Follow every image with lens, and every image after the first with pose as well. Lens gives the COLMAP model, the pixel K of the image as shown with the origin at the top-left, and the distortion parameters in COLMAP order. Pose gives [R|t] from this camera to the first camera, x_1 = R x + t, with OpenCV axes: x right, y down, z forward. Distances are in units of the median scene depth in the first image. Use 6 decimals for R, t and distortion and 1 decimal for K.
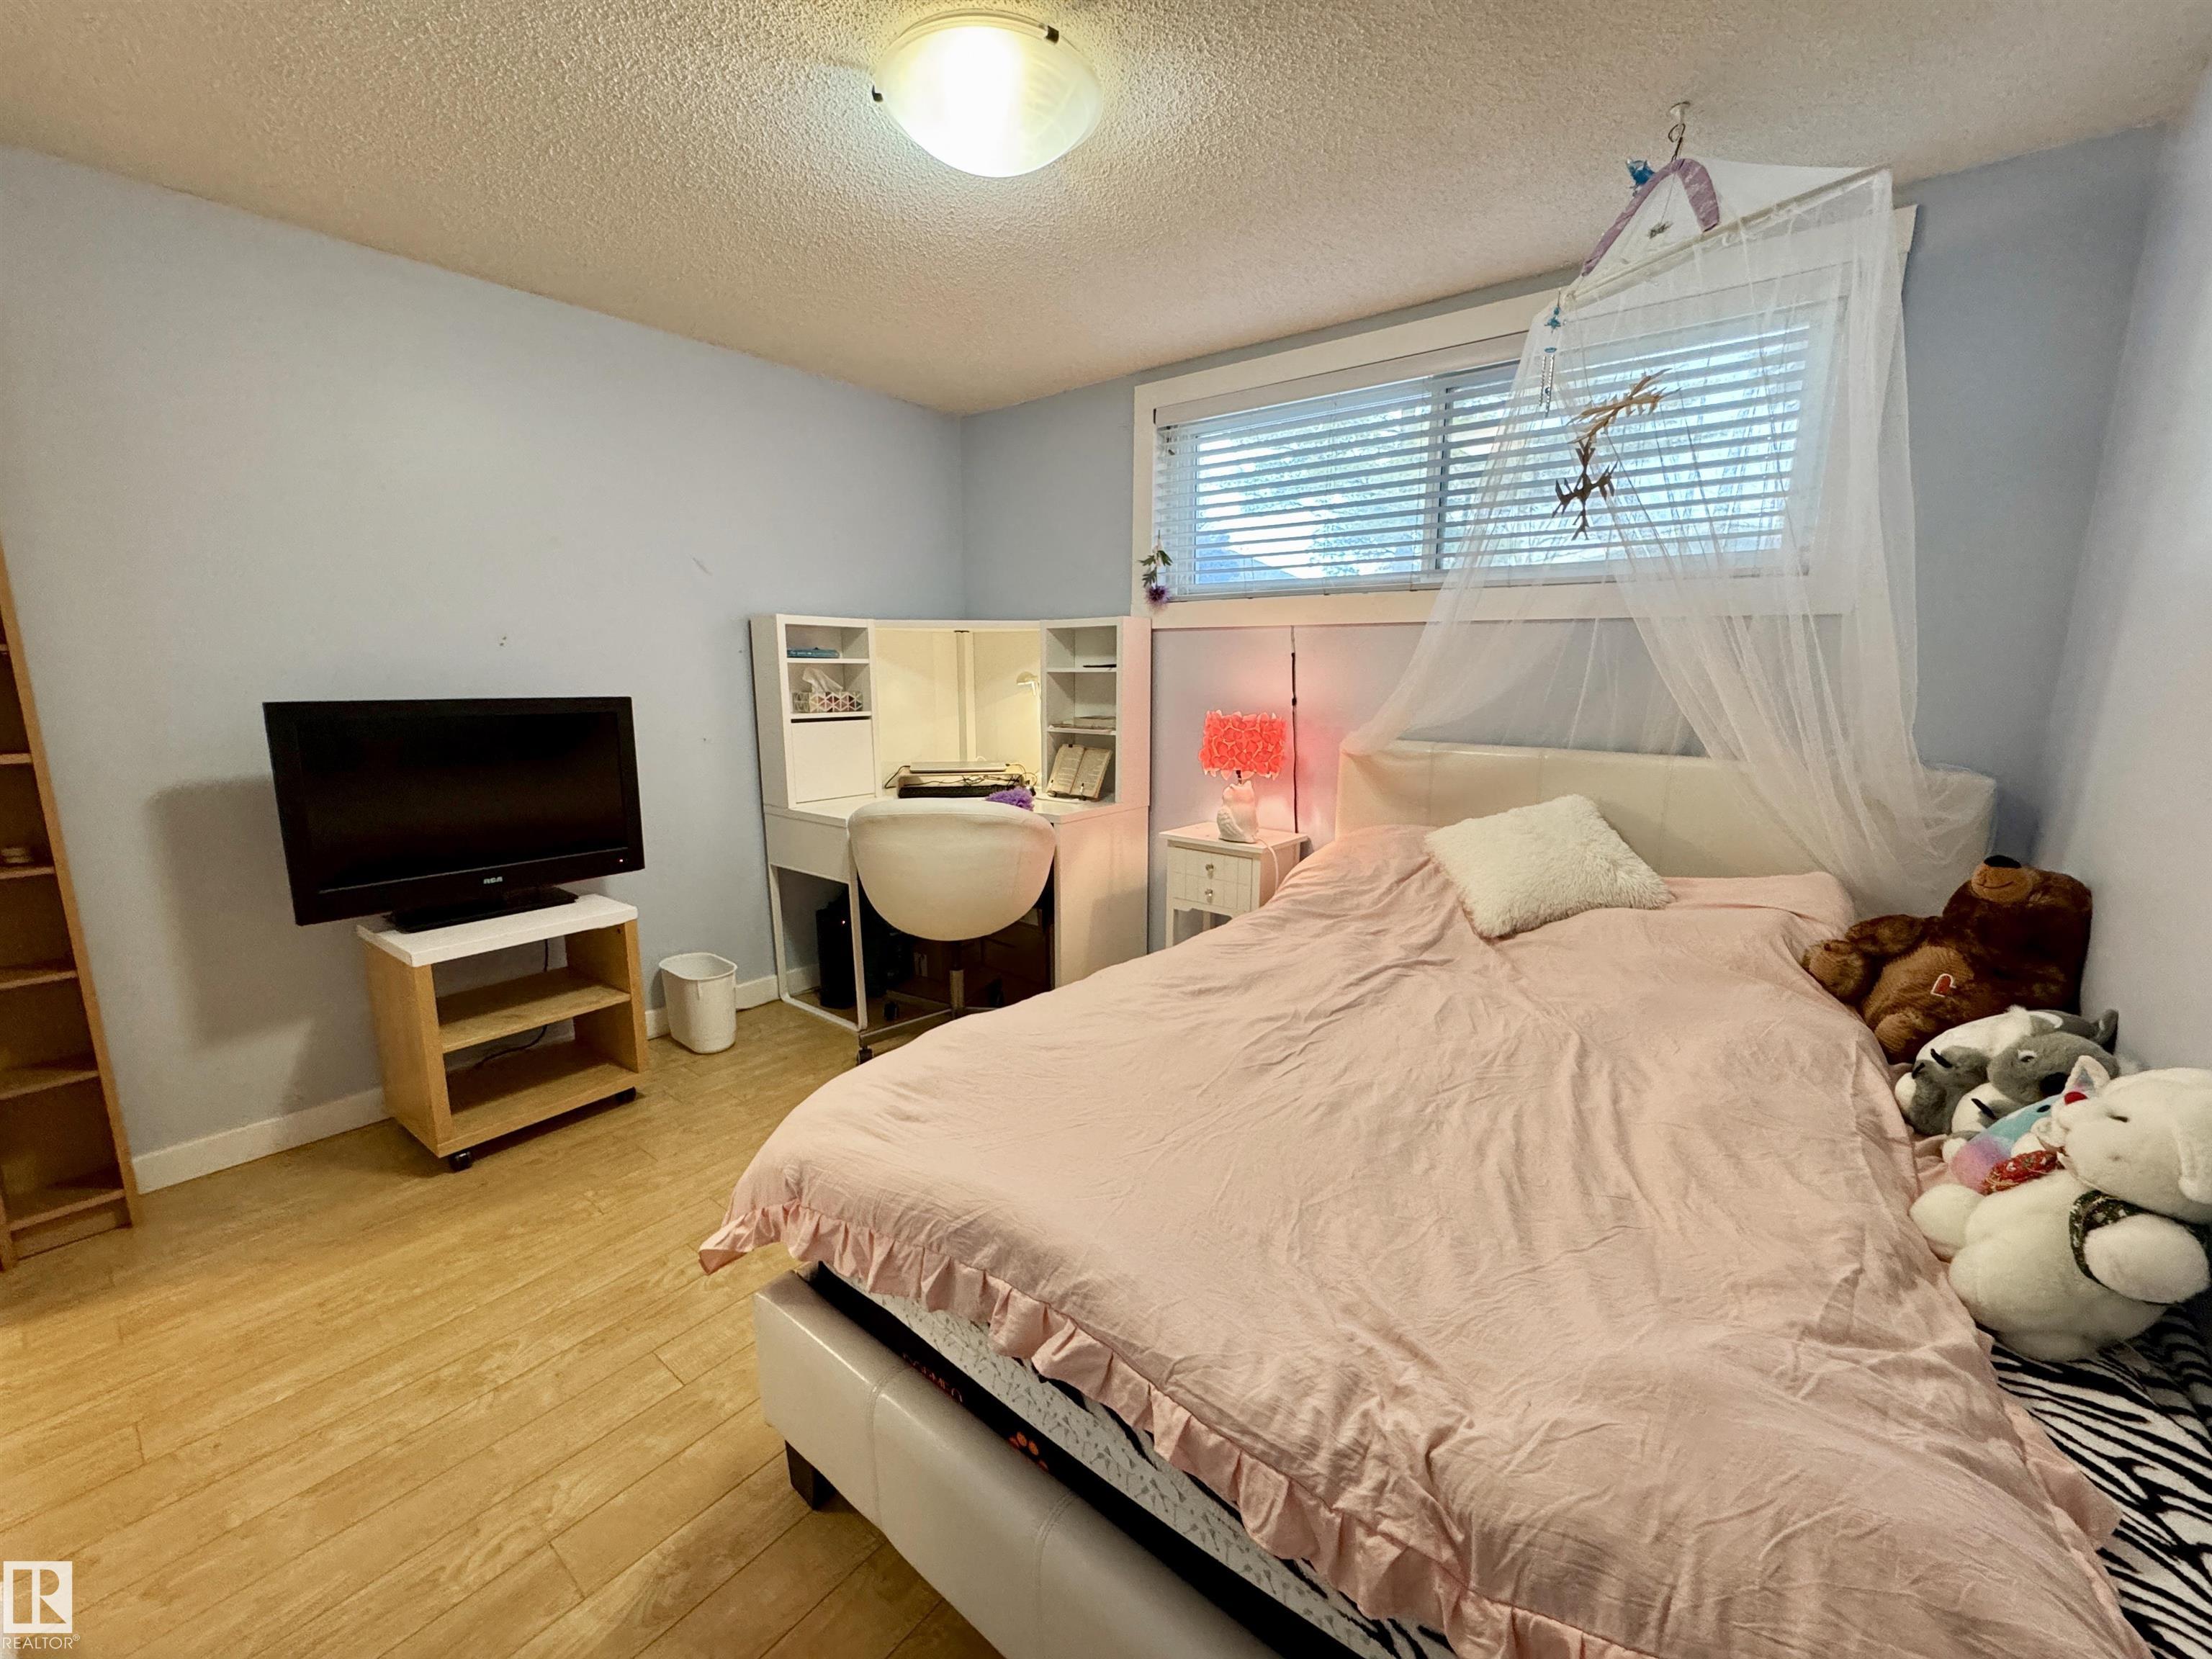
lens RADIAL K [[883.0, 0, 1104.0], [0, 883.0, 829.0], [0, 0, 1]] dist [-0.003689, 0.000760]
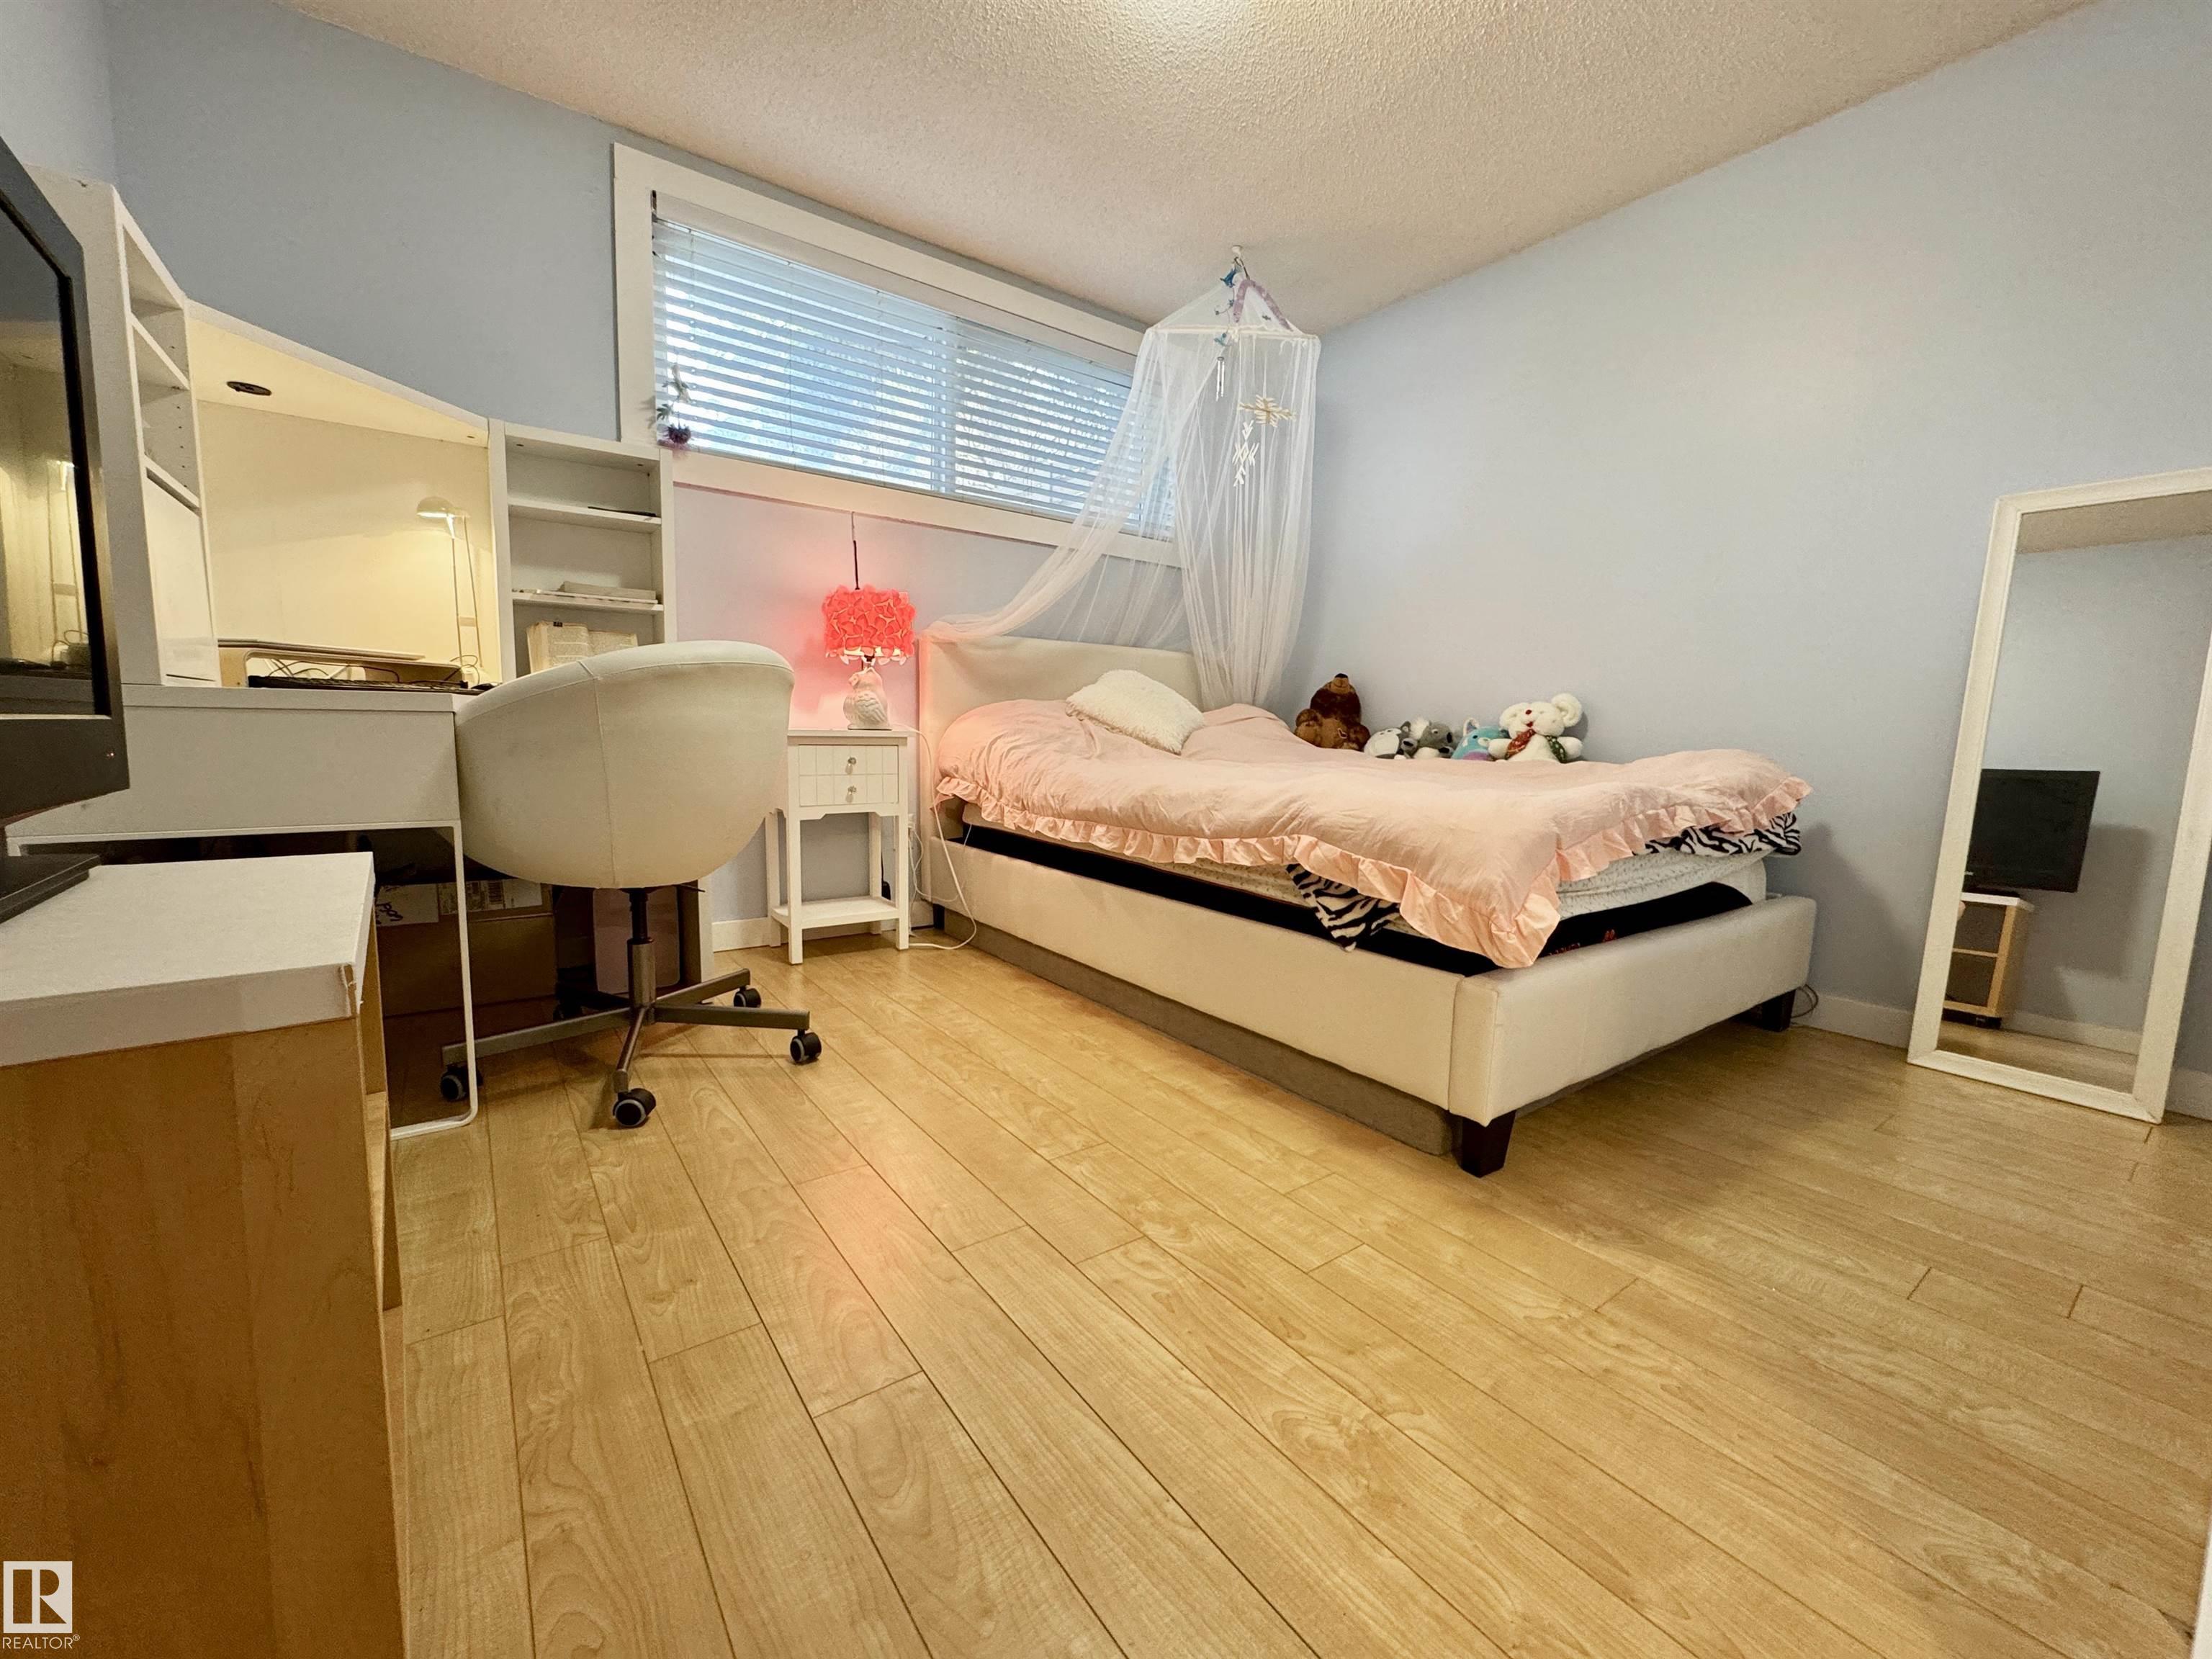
lens RADIAL K [[883.0, 0, 1104.0], [0, 883.0, 829.0], [0, 0, 1]] dist [-0.003689, 0.000760]
pose [[0.259427, -0.109406, 0.959546, -1.314764], [0.153341, 0.985625, 0.070922, 0.167315], [-0.953511, 0.128739, 0.272474, 0.988523]]
